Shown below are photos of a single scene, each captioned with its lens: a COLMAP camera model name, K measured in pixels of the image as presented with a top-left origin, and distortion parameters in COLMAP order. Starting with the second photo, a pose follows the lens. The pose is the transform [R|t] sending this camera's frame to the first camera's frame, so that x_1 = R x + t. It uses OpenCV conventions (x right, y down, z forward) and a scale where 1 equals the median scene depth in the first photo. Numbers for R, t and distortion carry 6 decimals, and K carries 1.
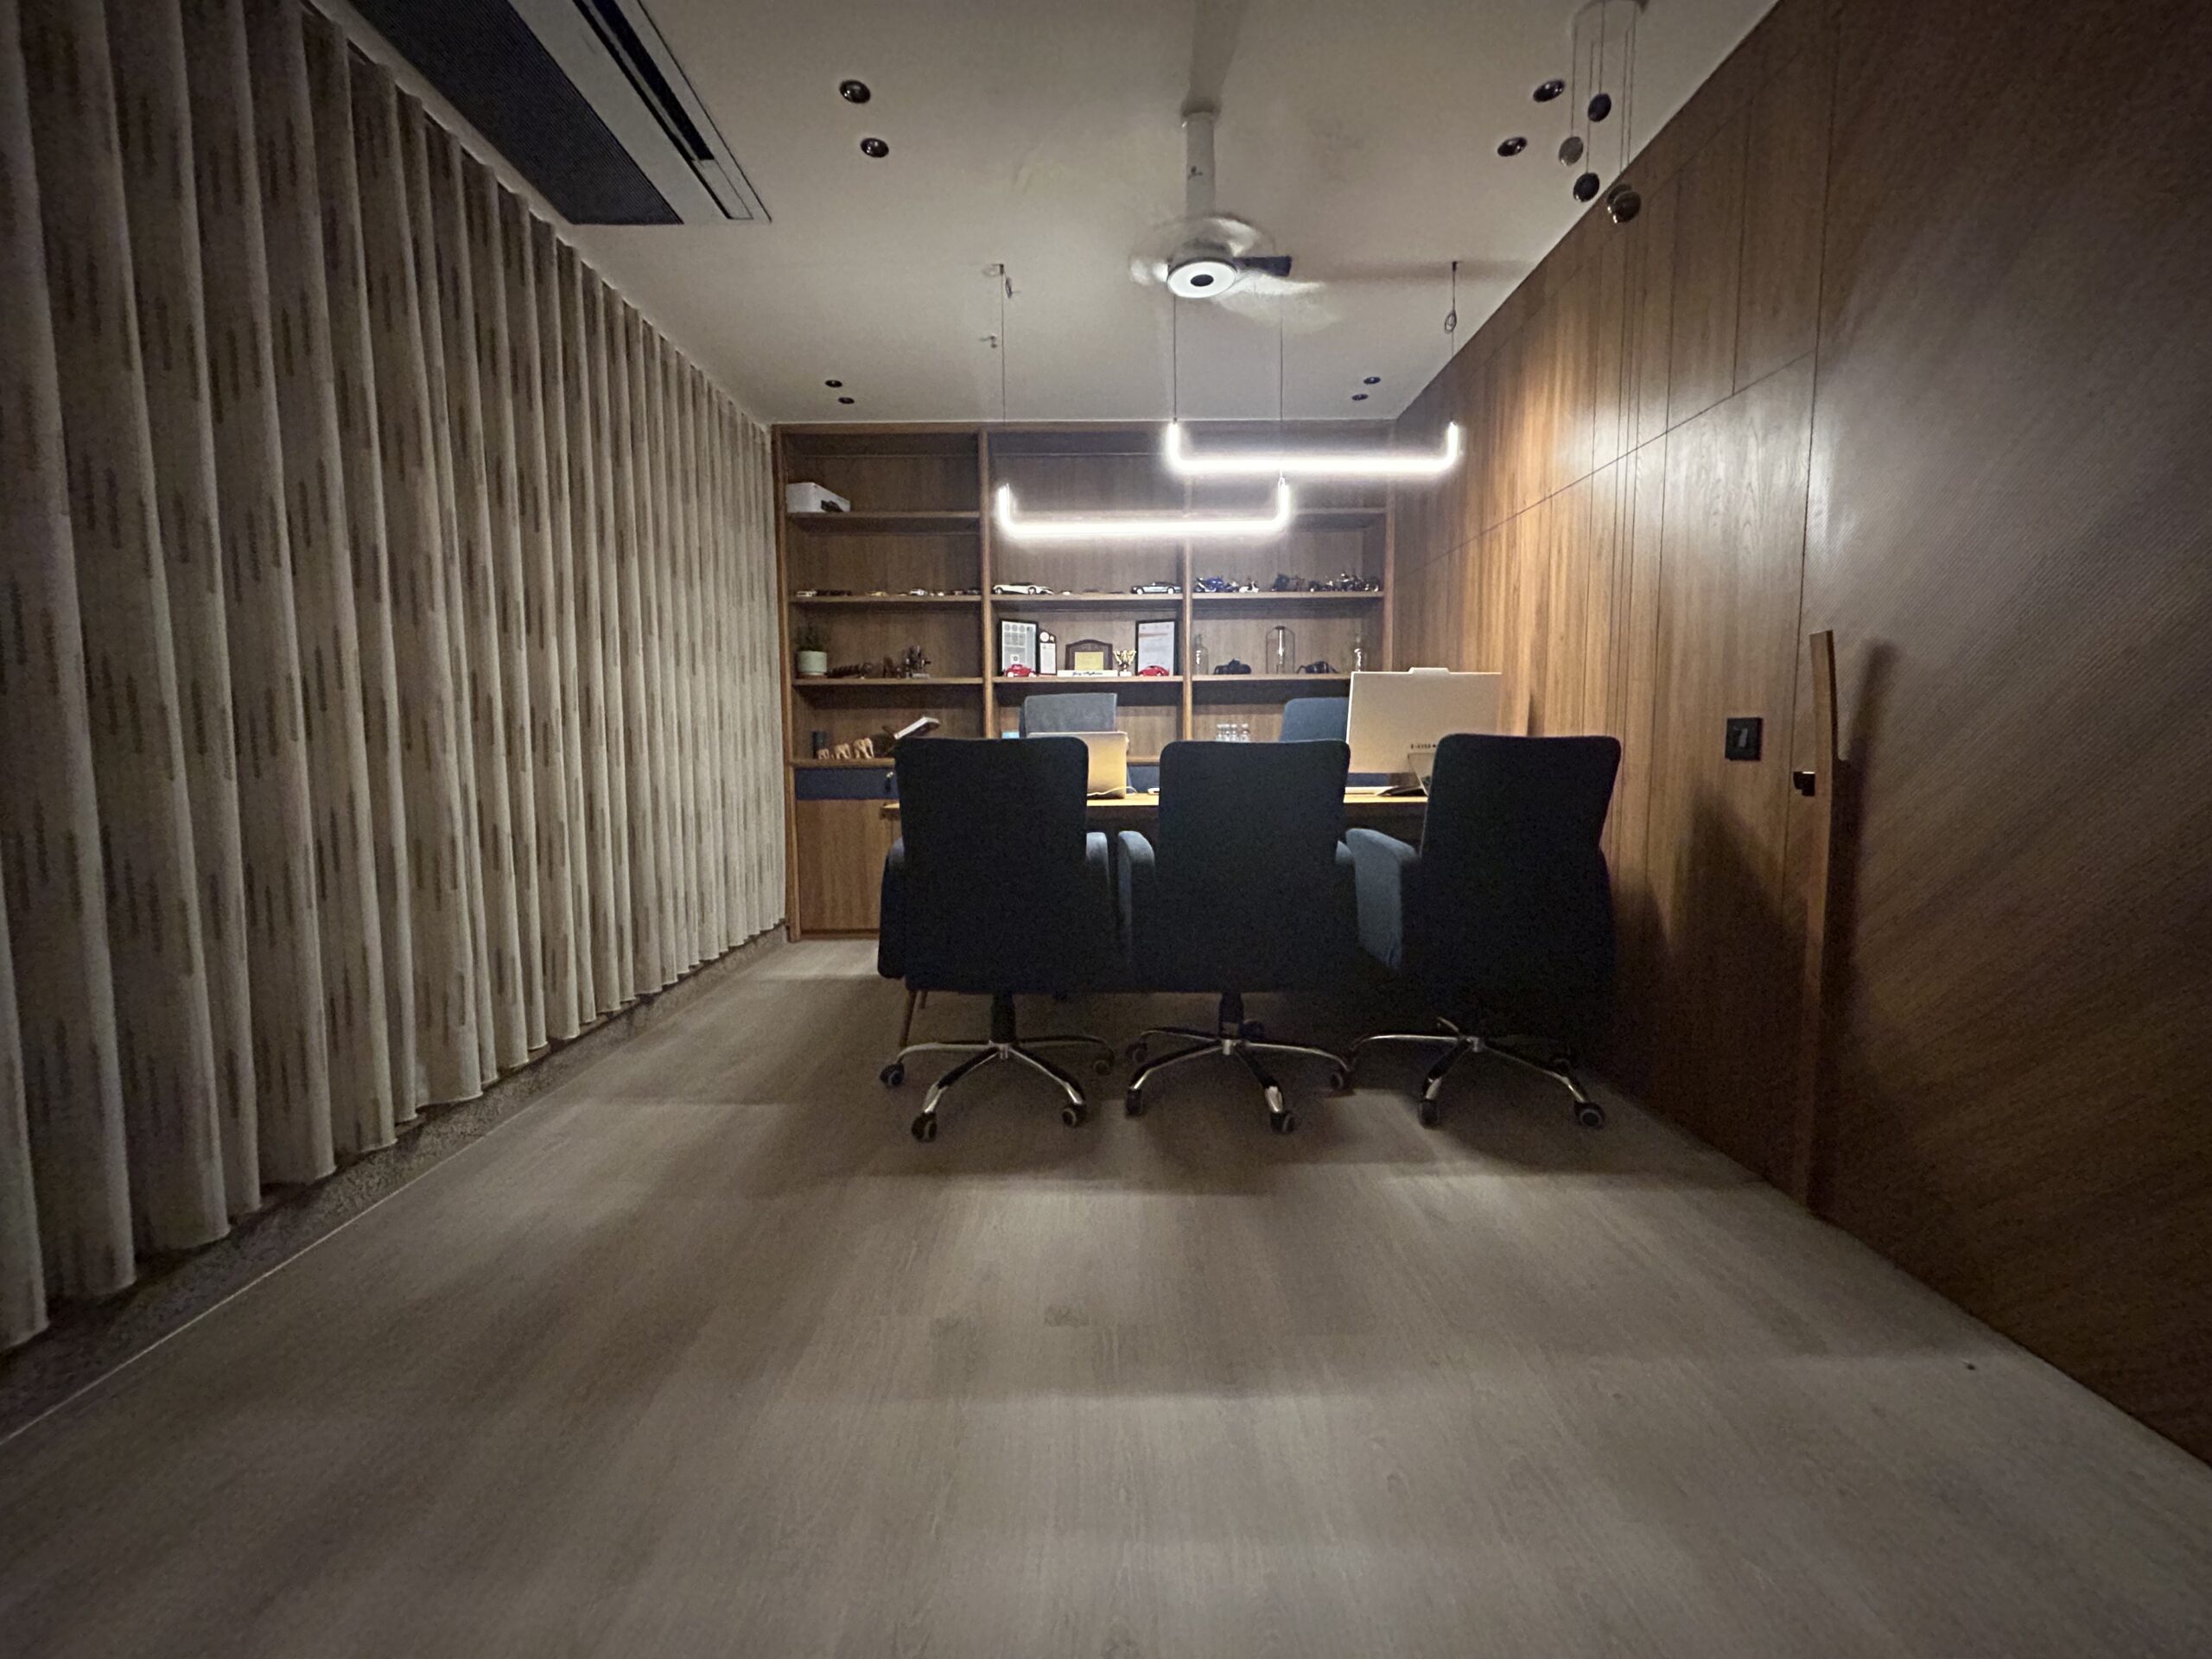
lens RADIAL K [[883.8, 0, 1104.4], [0, 883.8, 829.0], [0, 0, 1]] dist [-0.001194, 0.000096]
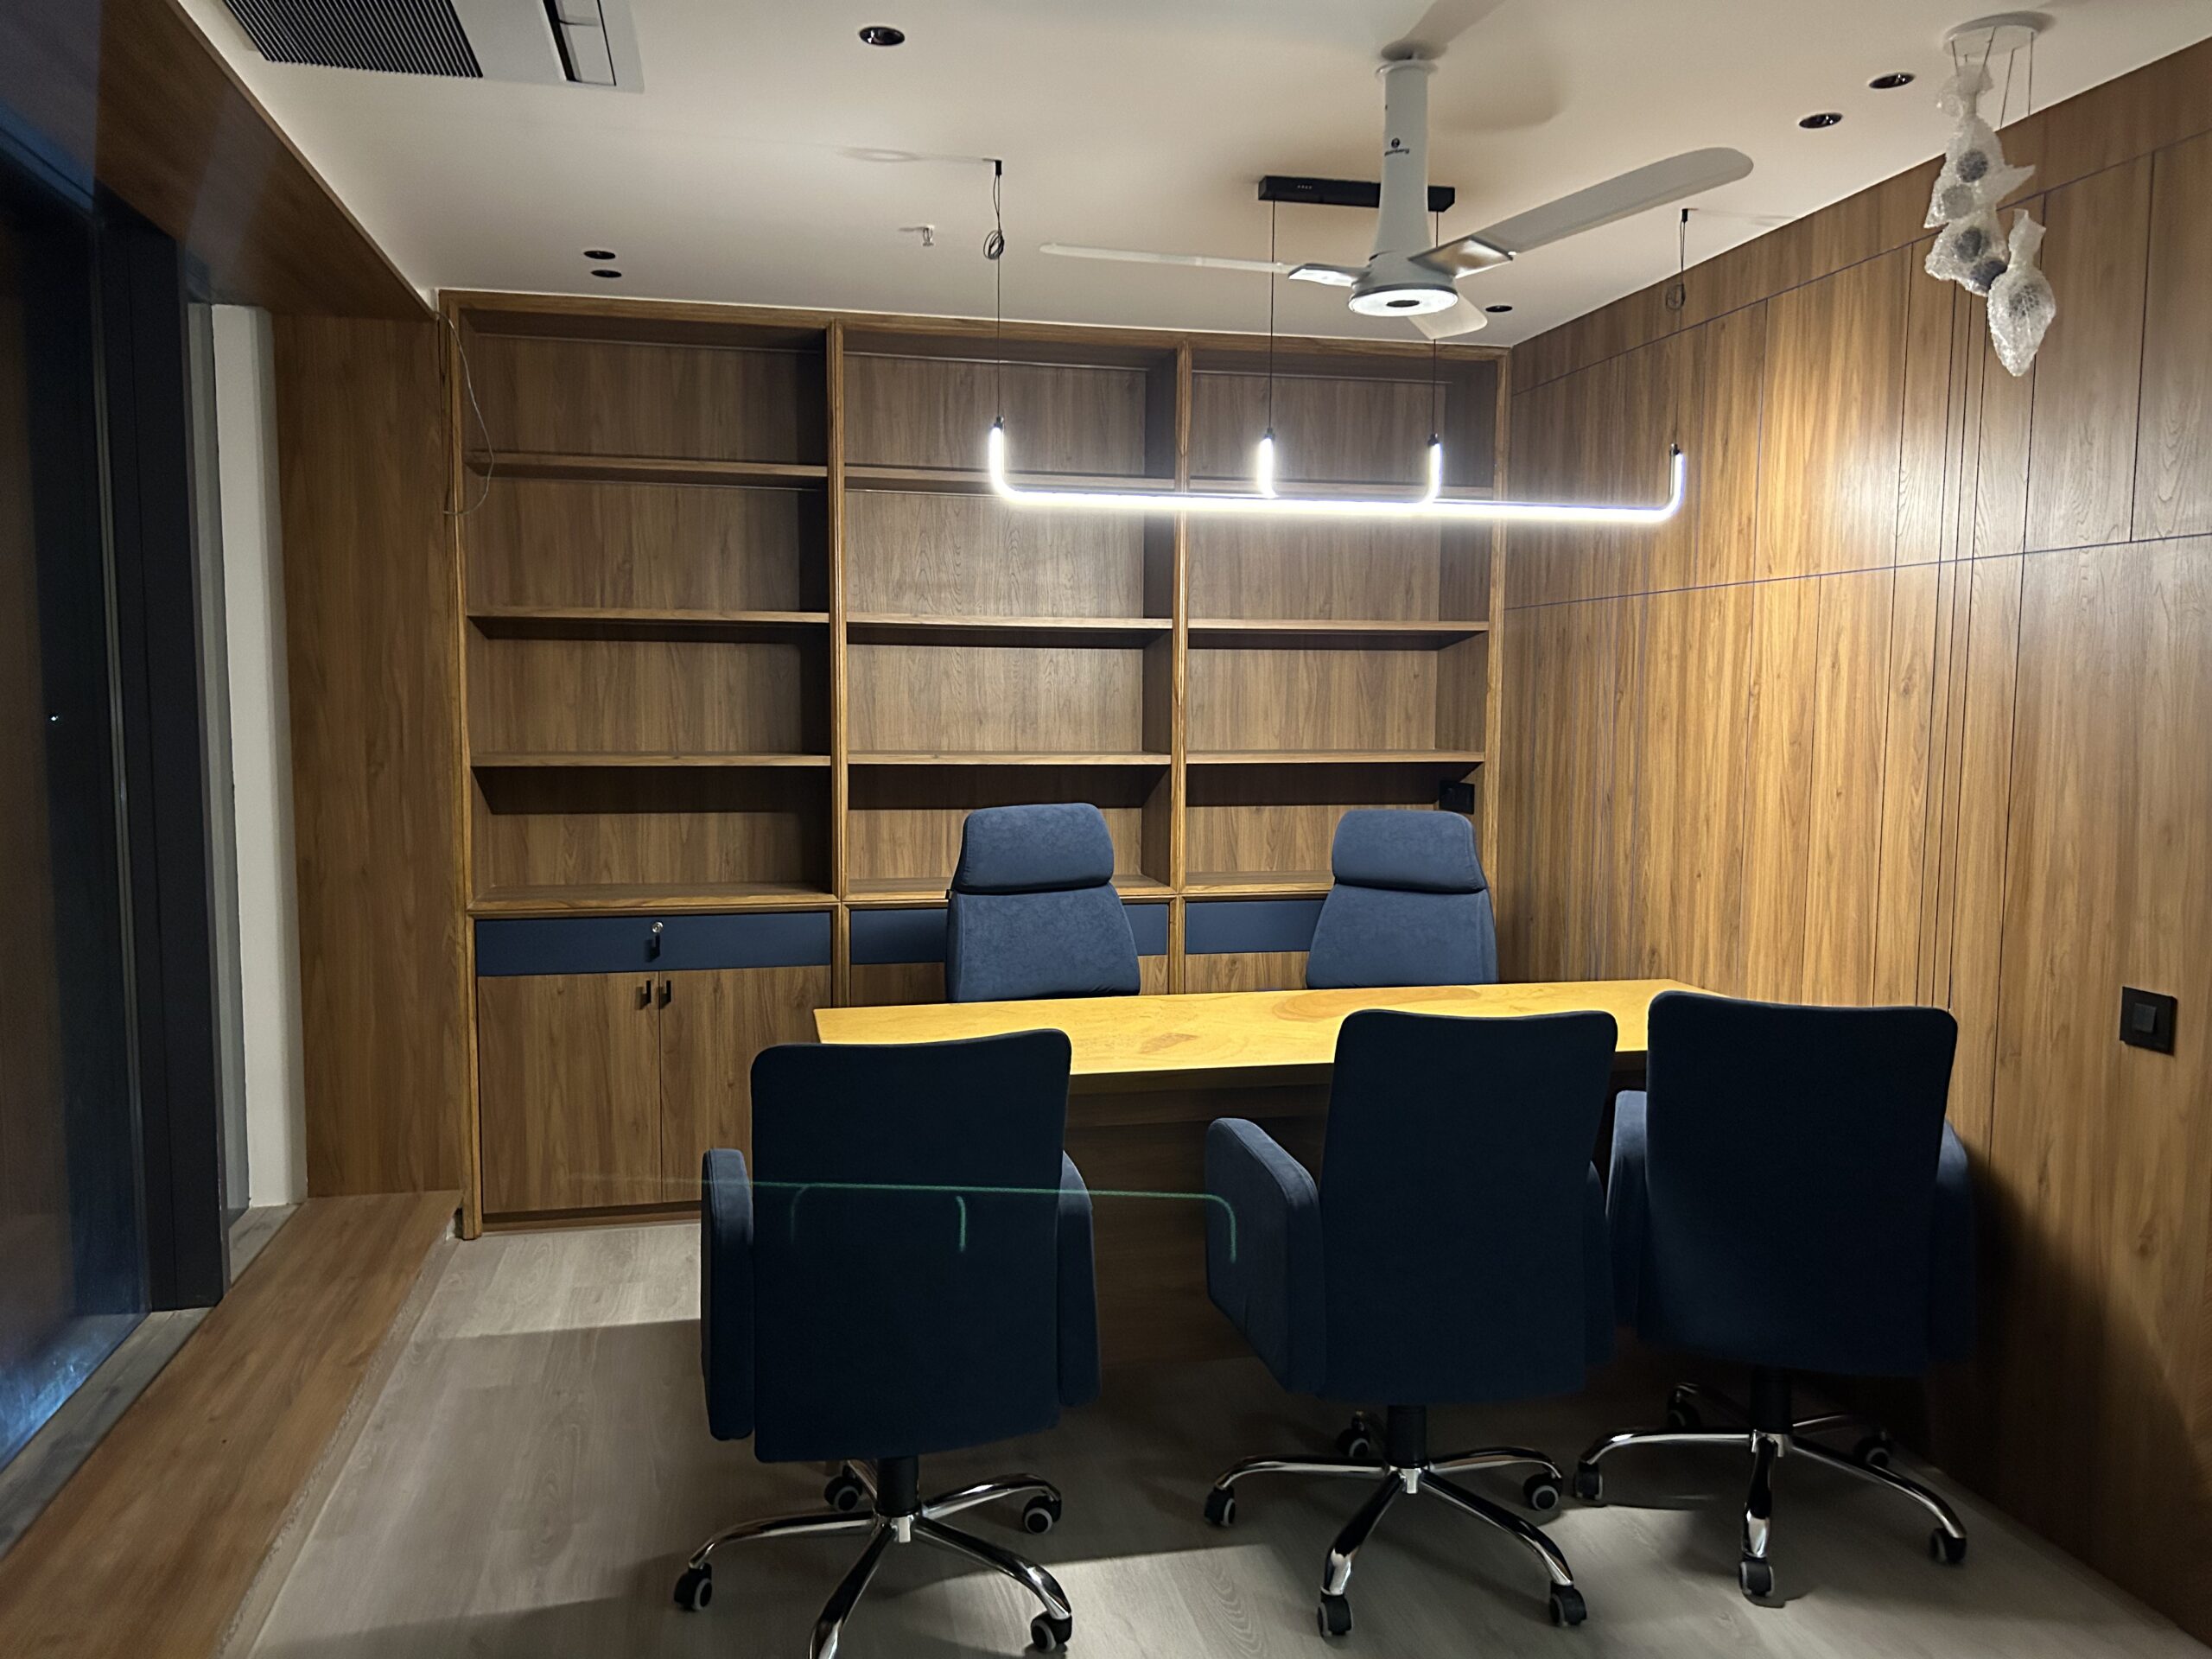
lens RADIAL K [[1640.6, 0, 1118.7], [0, 1640.6, 844.9], [0, 0, 1]] dist [0.046639, -0.048902]
pose [[0.978127, -0.002939, 0.207988, -0.281010], [0.003226, 0.999994, -0.001043, -0.179405], [-0.207984, 0.001691, 0.978131, -0.114919]]
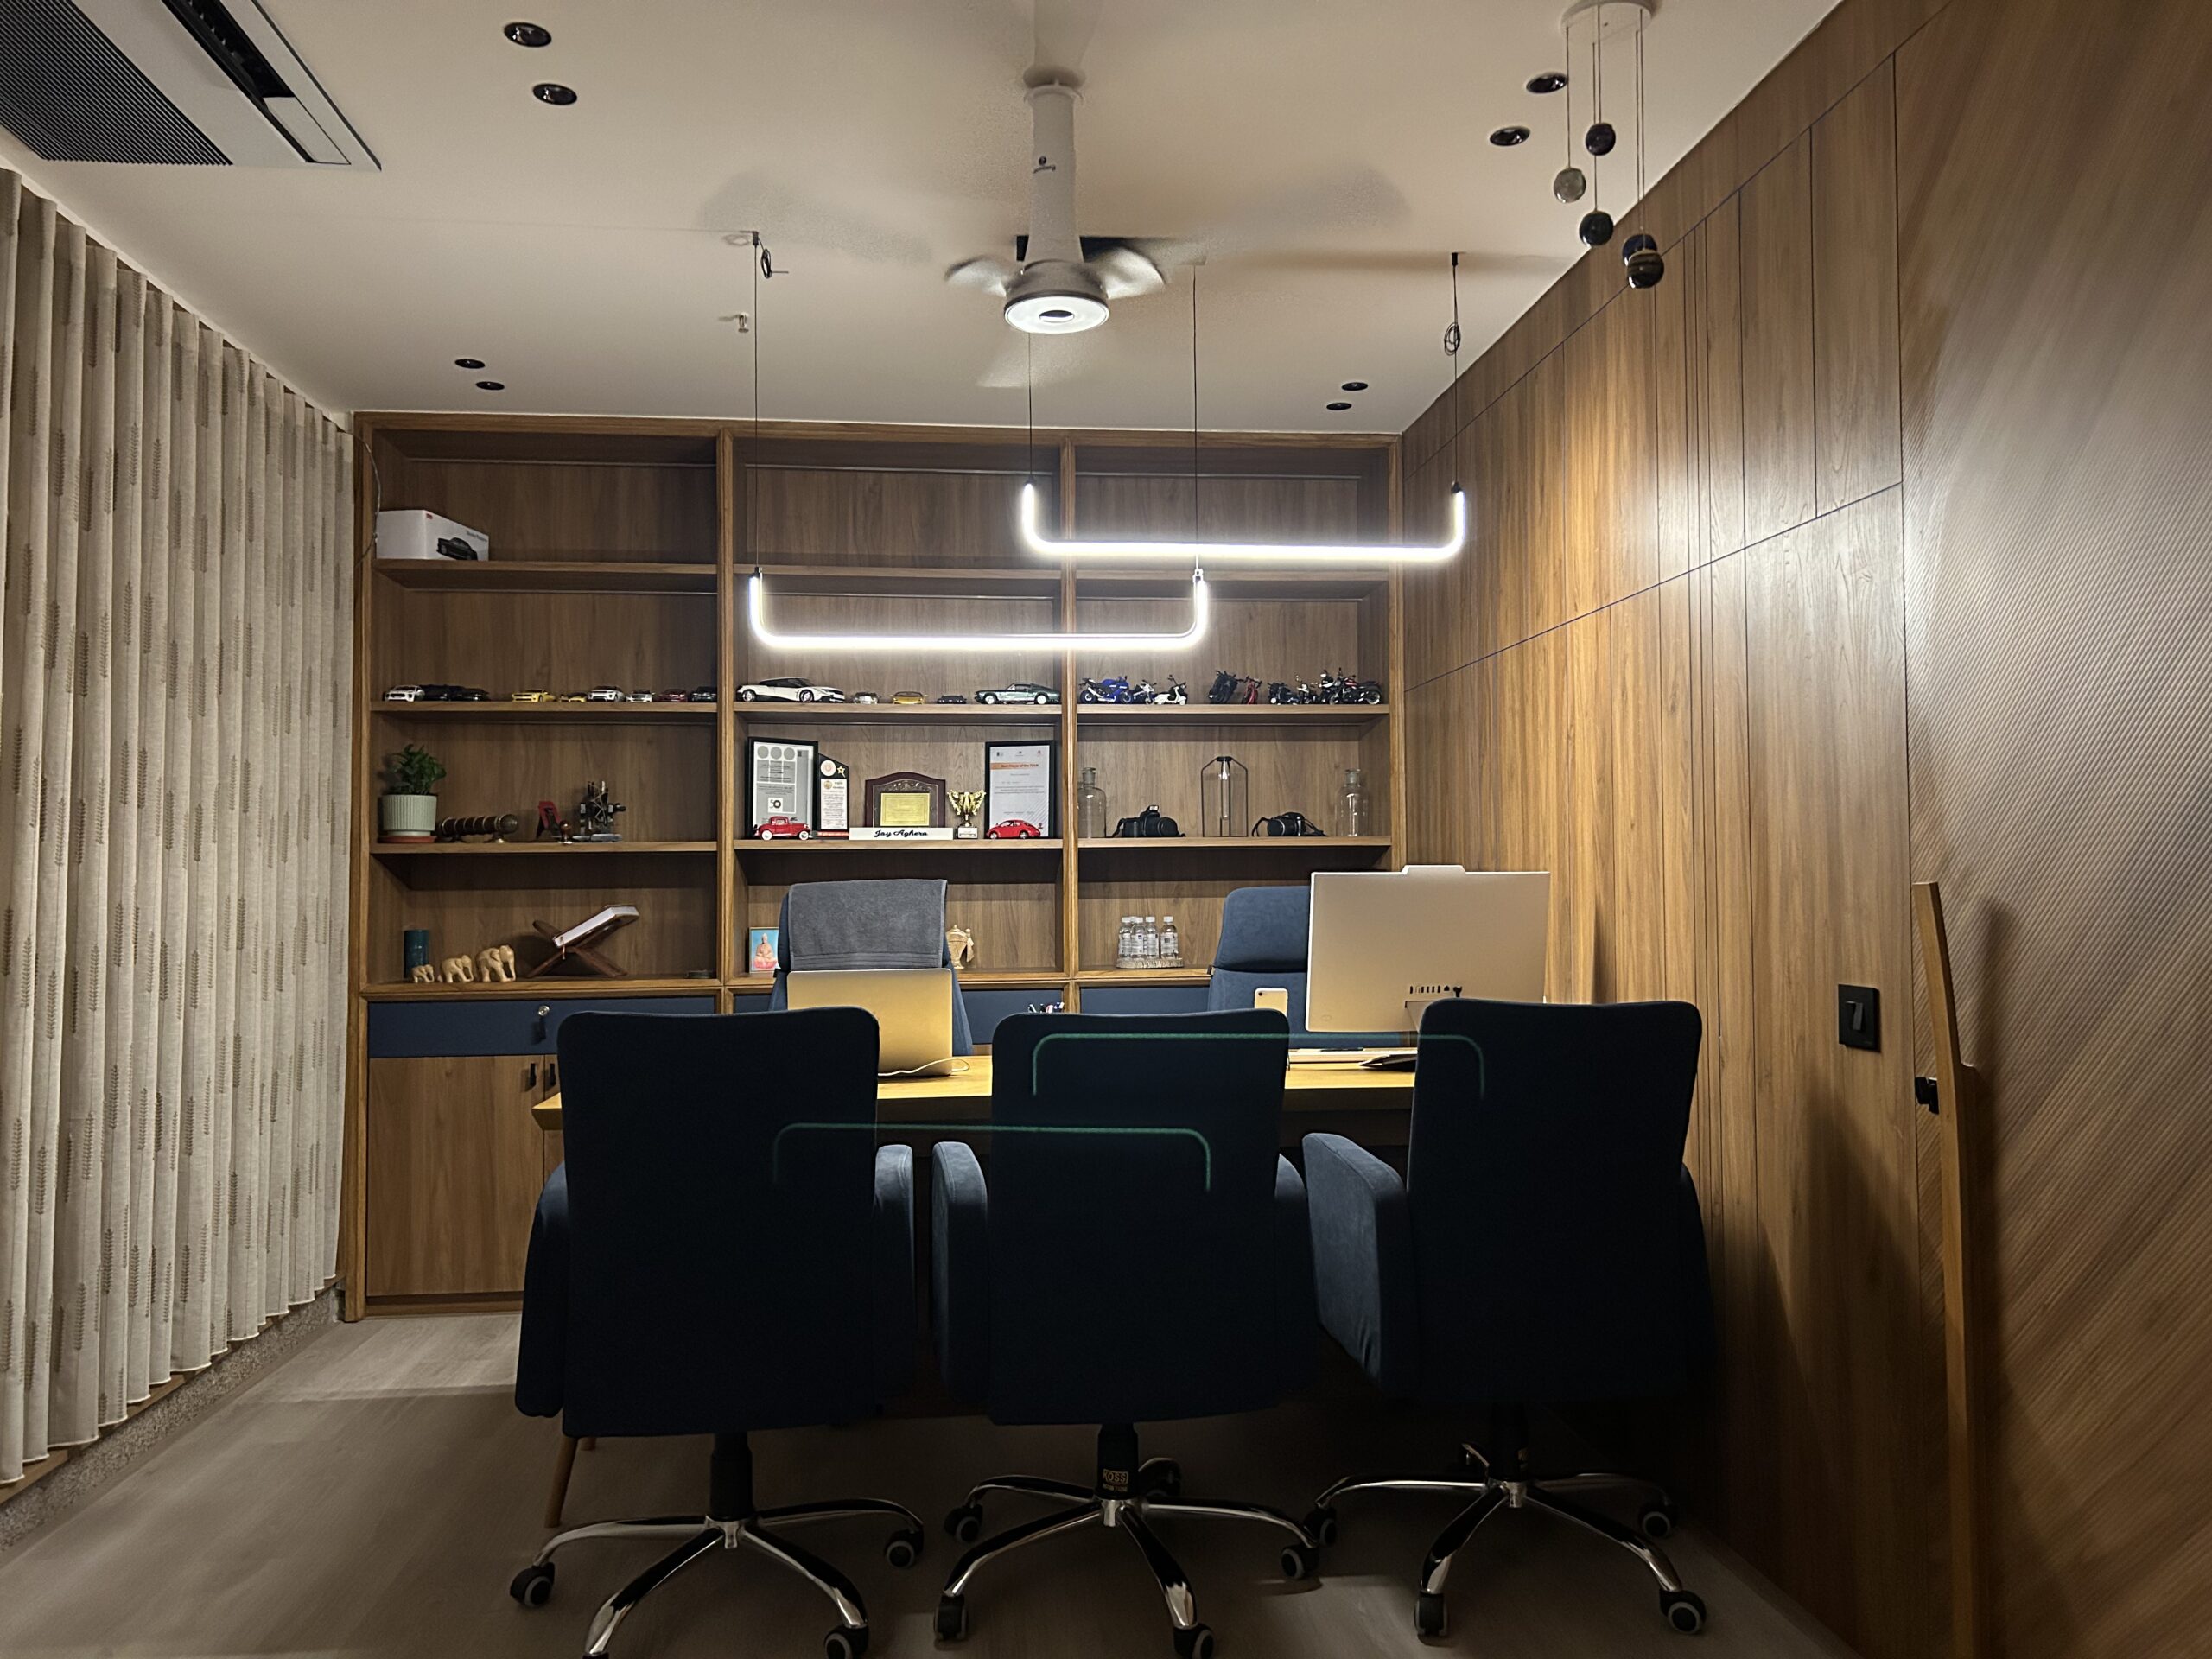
lens RADIAL K [[1640.6, 0, 1118.1], [0, 1640.6, 843.0], [0, 0, 1]] dist [0.046639, -0.048902]
pose [[0.995141, 0.004169, 0.098370, 0.028616], [0.007616, 0.992850, -0.119128, -0.063941], [-0.098163, 0.119298, 0.987994, -0.146256]]
